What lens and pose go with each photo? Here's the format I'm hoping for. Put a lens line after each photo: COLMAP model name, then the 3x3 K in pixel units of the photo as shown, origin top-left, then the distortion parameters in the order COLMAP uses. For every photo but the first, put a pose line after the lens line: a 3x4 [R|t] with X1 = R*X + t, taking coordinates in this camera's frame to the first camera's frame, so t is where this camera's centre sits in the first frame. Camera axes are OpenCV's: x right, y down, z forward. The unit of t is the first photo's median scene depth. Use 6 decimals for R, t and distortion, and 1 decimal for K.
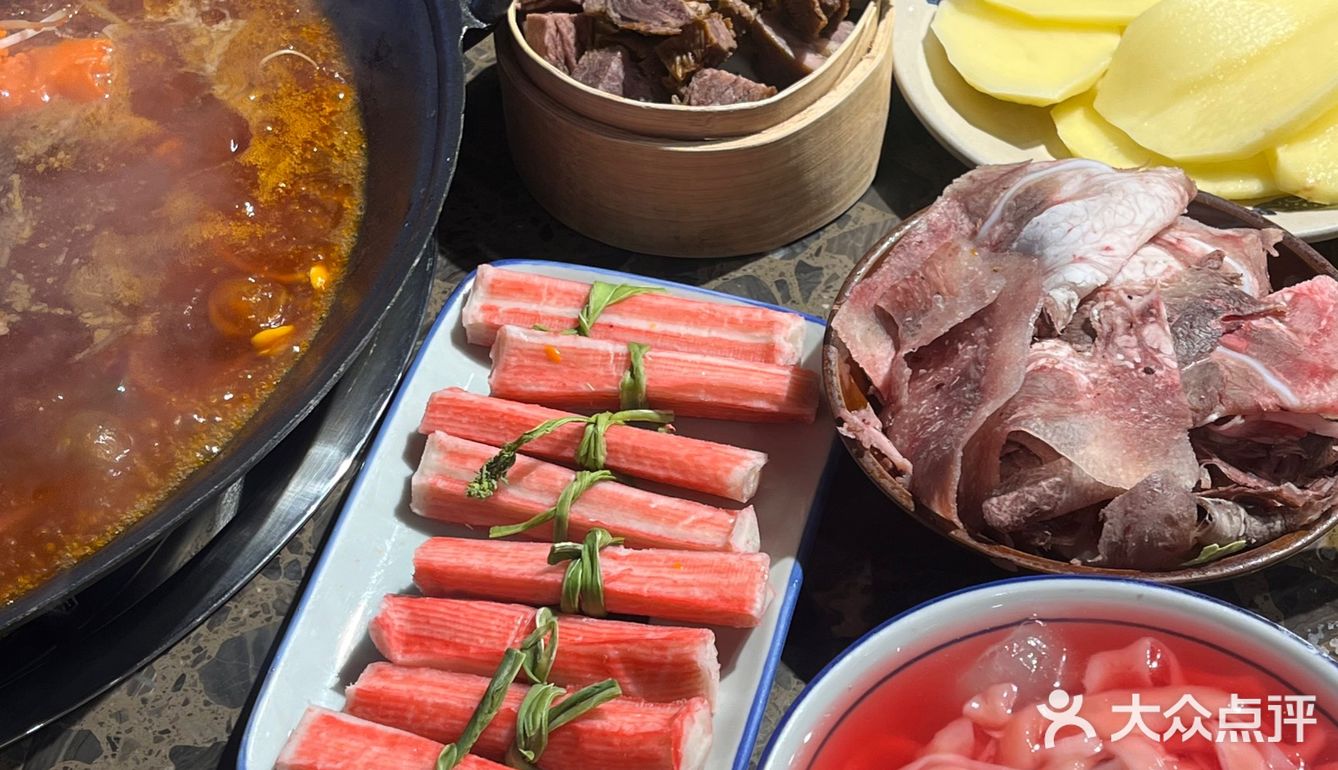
lens RADIAL K [[2297.9, 0, 676.5], [0, 2297.9, 423.8], [0, 0, 1]] dist [0.096825, 0.000000]
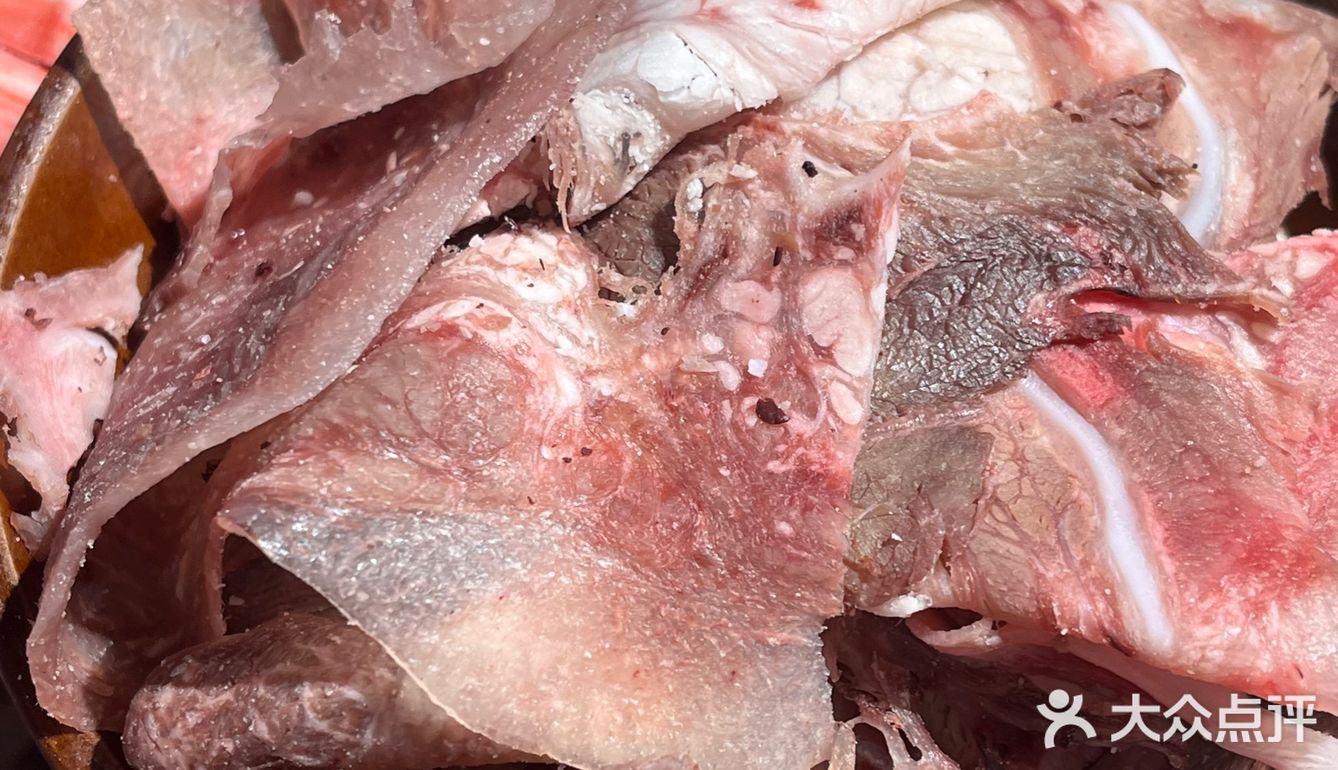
lens RADIAL K [[2297.9, 0, 688.7], [0, 2297.9, 411.6], [0, 0, 1]] dist [0.096825, 0.000000]
pose [[0.957035, 0.260856, -0.126644, 0.228130], [-0.223524, 0.941863, 0.250862, -0.100005], [0.184720, -0.211775, 0.959703, 0.662095]]
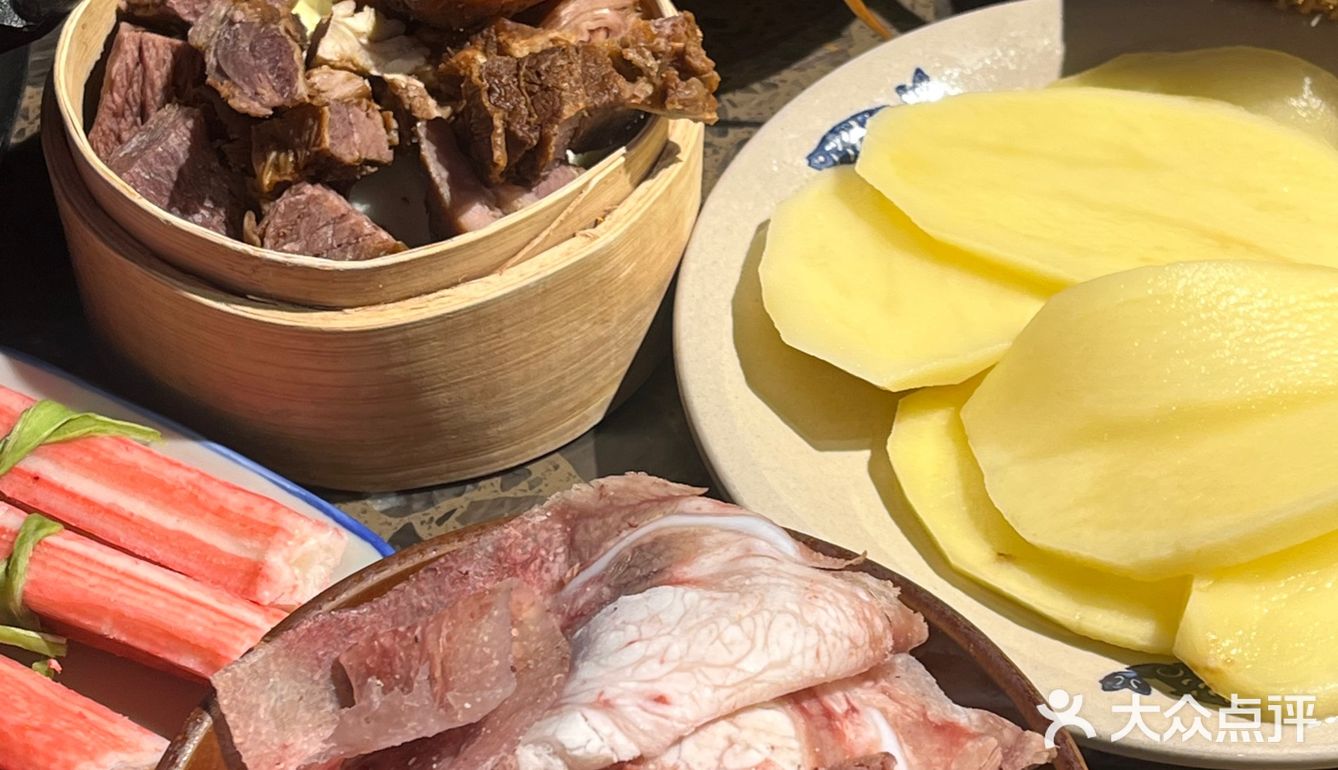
lens RADIAL K [[2832.1, 0, 713.6], [0, 2832.1, 389.4], [0, 0, 1]] dist [0.143570, 0.000000]
pose [[0.936016, 0.276350, -0.217958, 0.327271], [-0.278636, 0.960171, 0.020809, -0.165619], [0.215027, 0.041253, 0.975736, 0.329003]]
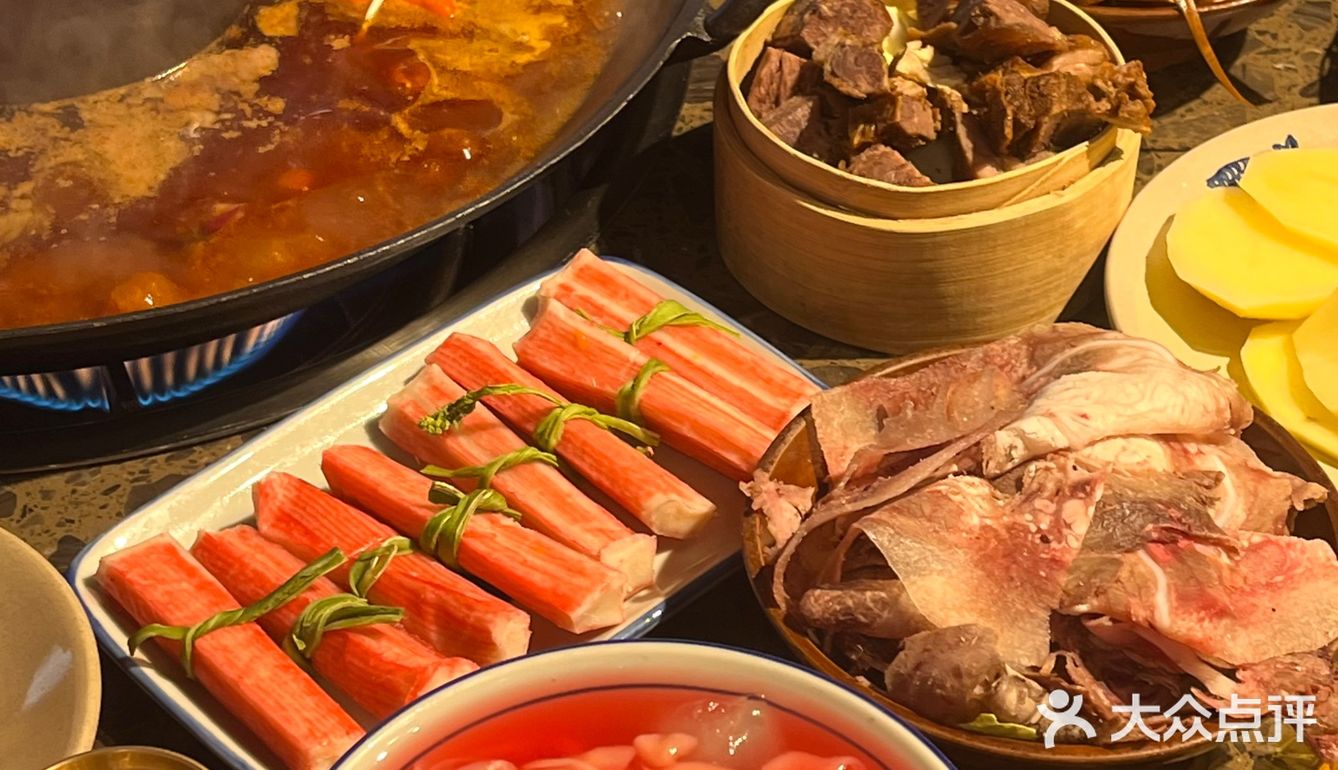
lens RADIAL K [[2981.2, 0, 669.6], [0, 2981.2, 393.9], [0, 0, 1]] dist [0.128642, 0.000000]
pose [[0.857297, 0.343524, -0.383450, 0.501314], [-0.390585, 0.919222, -0.049740, 0.040895], [0.335389, 0.192412, 0.922221, -0.167528]]
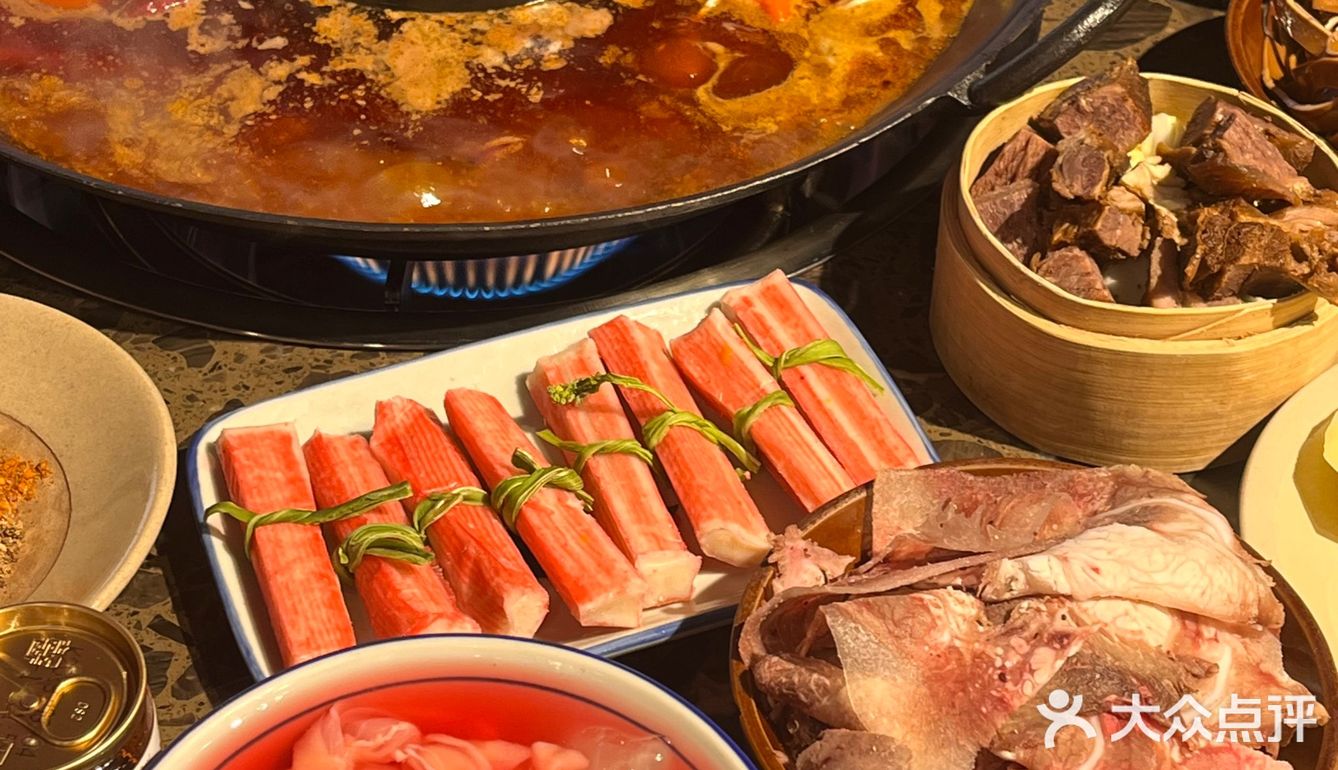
lens RADIAL K [[2700.3, 0, 671.9], [0, 2700.3, 382.2], [0, 0, 1]] dist [0.128207, 0.000000]
pose [[0.597044, 0.564356, -0.570123, 0.660825], [-0.618211, 0.776591, 0.121332, -0.160738], [0.511227, 0.280016, 0.812550, 0.009977]]
